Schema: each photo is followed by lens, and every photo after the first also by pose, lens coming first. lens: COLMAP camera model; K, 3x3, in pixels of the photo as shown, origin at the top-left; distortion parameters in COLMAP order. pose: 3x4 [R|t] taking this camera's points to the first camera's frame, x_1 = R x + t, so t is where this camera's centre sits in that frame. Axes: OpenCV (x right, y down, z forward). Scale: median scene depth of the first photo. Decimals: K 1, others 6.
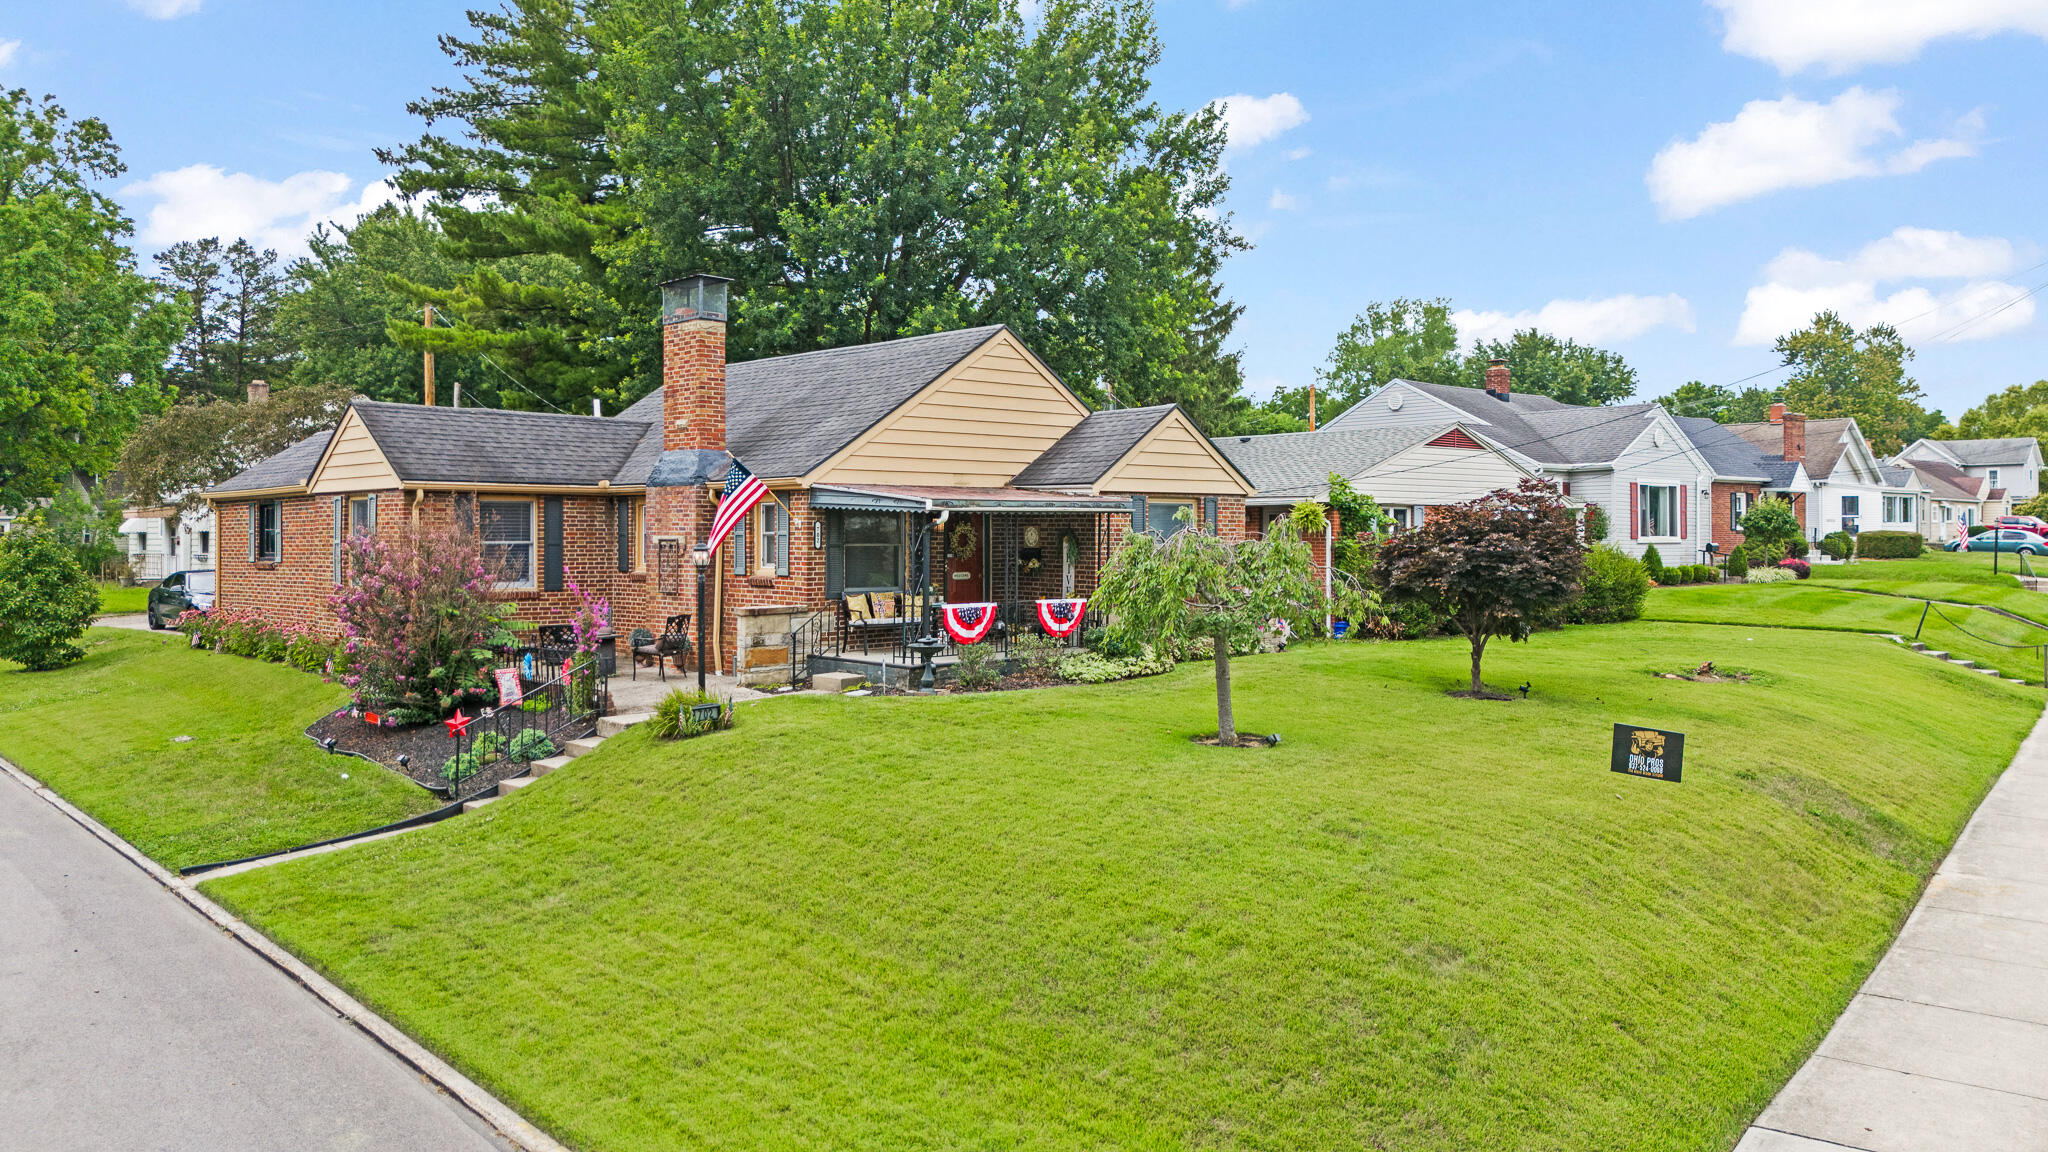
lens RADIAL K [[1491.2, 0, 1021.2], [0, 1491.2, 570.2], [0, 0, 1]] dist [0.077661, -0.080784]
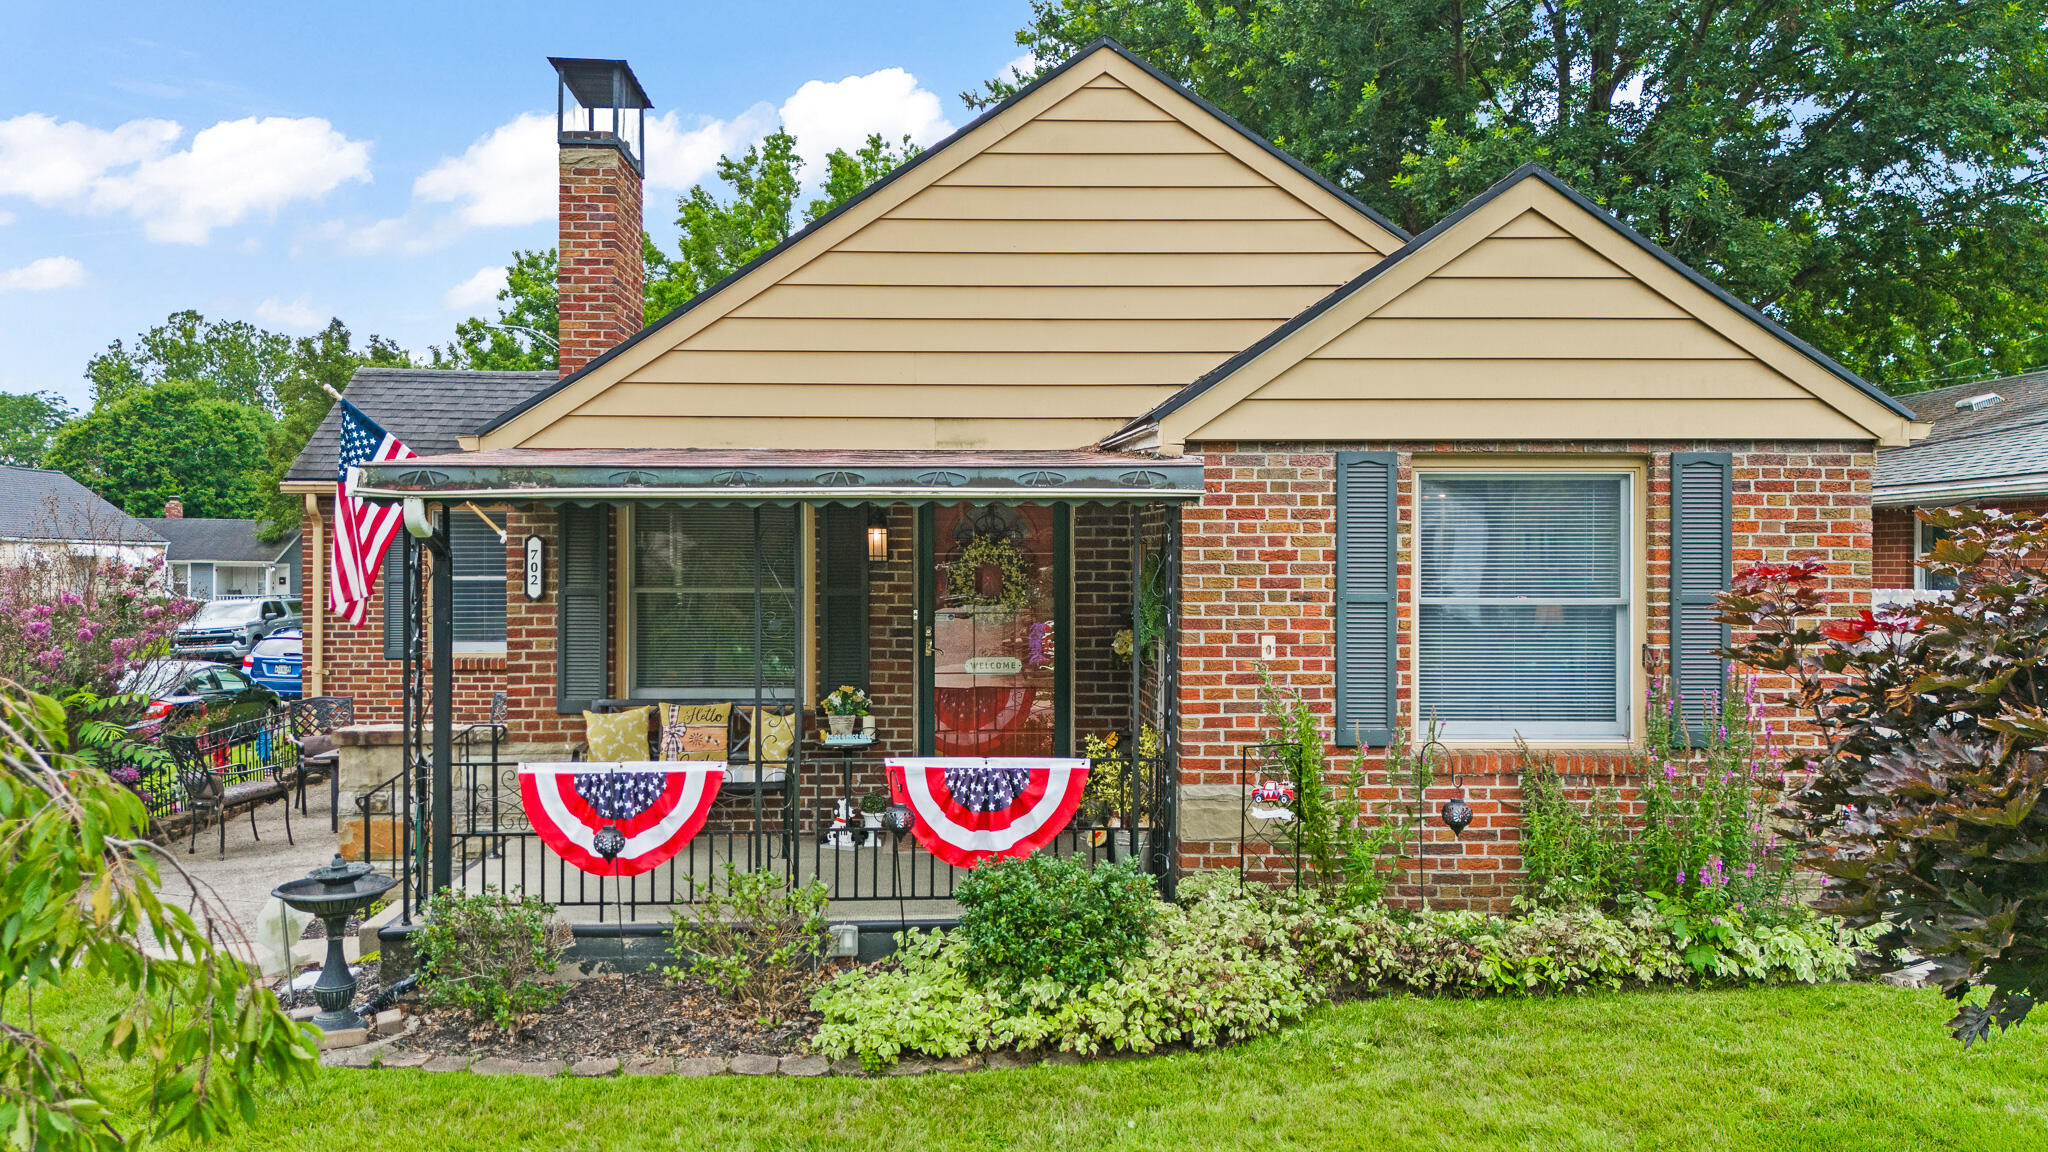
lens RADIAL K [[1491.2, 0, 1021.2], [0, 1491.2, 570.2], [0, 0, 1]] dist [0.077661, -0.080784]
pose [[0.783755, 0.003944, -0.621058, 0.215111], [-0.015208, 0.999802, -0.012843, -0.016636], [0.620884, 0.019511, 0.783660, 0.637320]]
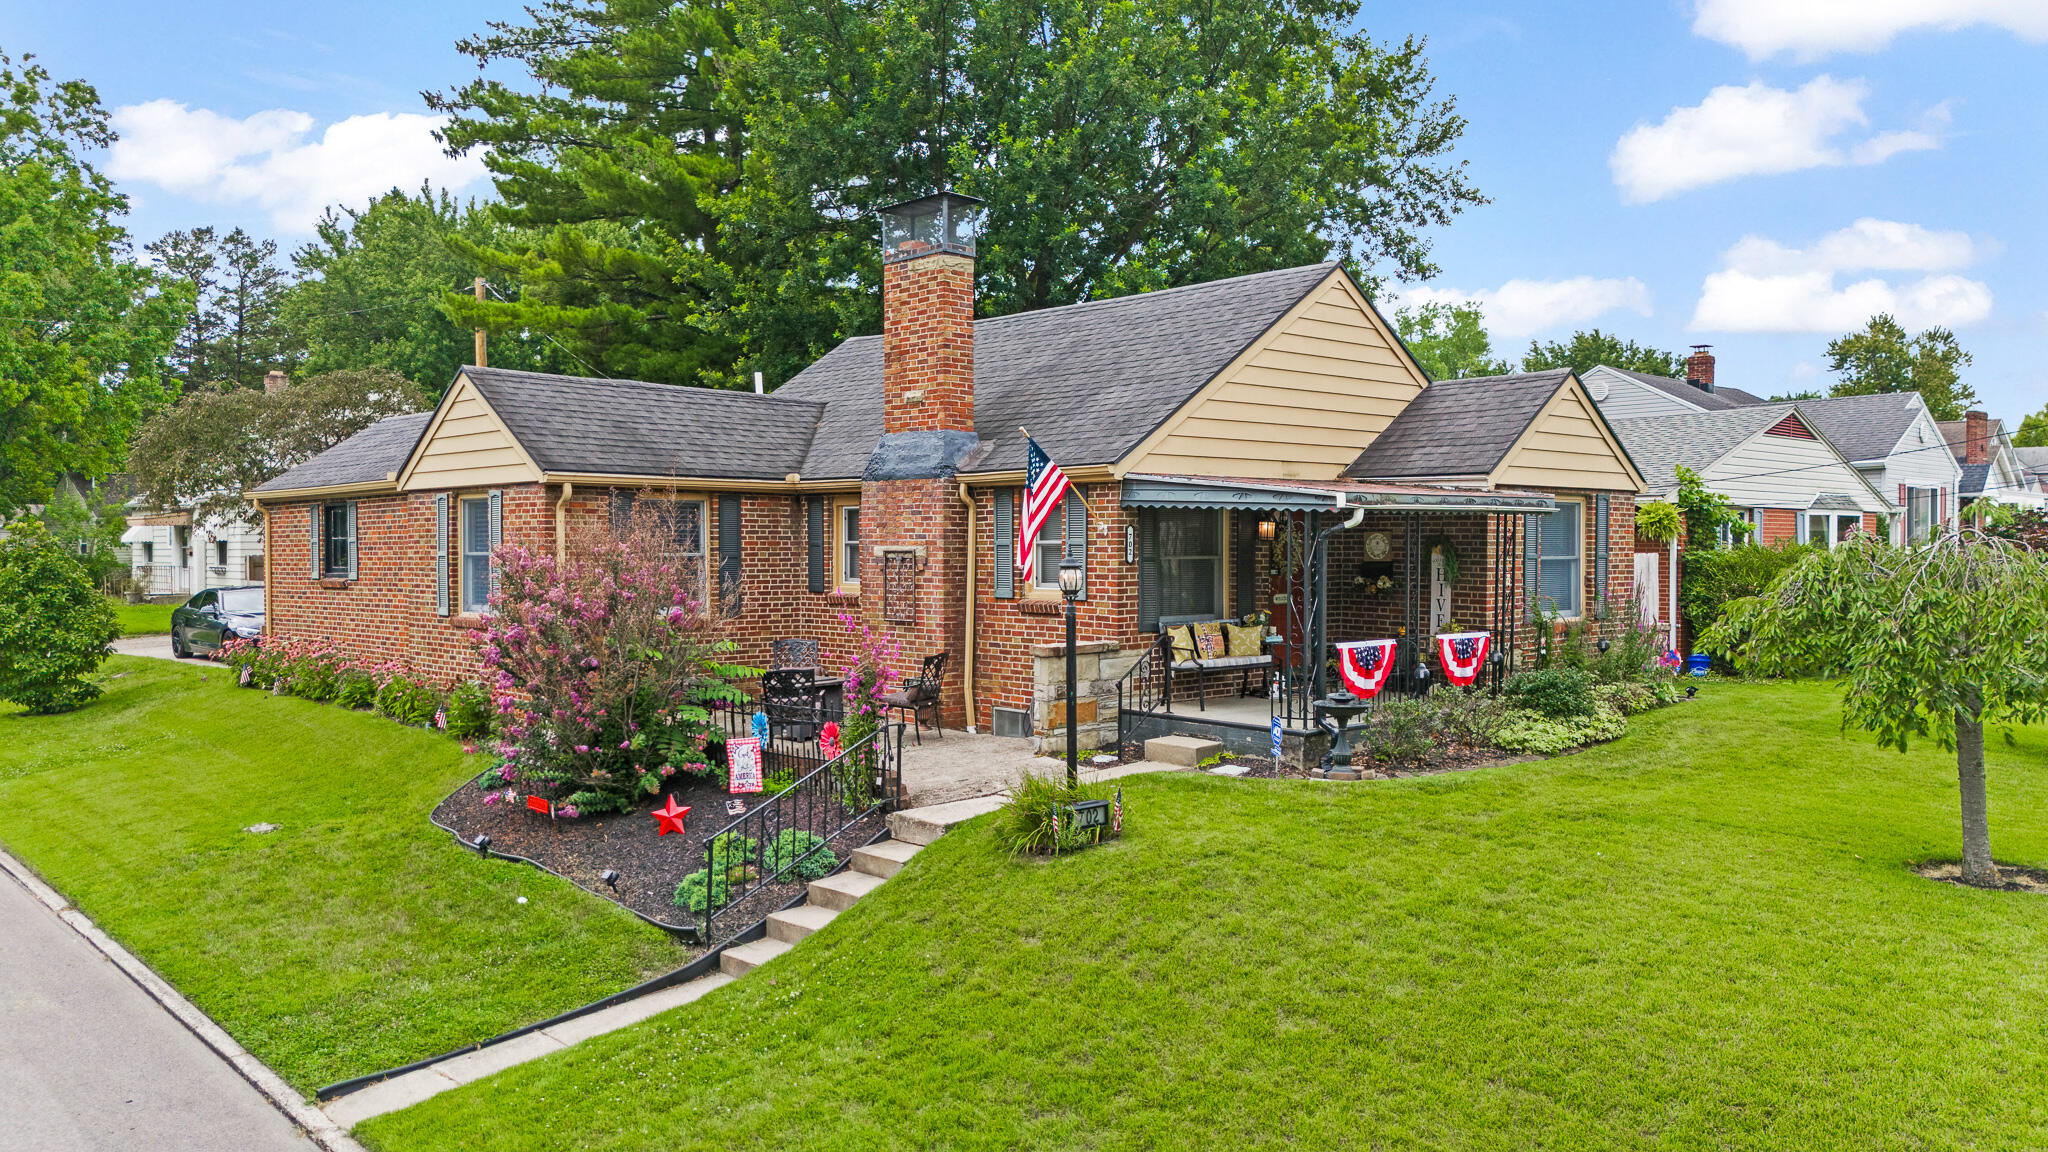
lens RADIAL K [[1448.8, 0, 1032.1], [0, 1448.8, 625.1], [0, 0, 1]] dist [0.062946, -0.070495]
pose [[0.999616, -0.002054, 0.027618, -0.174840], [0.001171, 0.999489, 0.031948, -0.006063], [-0.027669, -0.031903, 0.999108, 0.251693]]
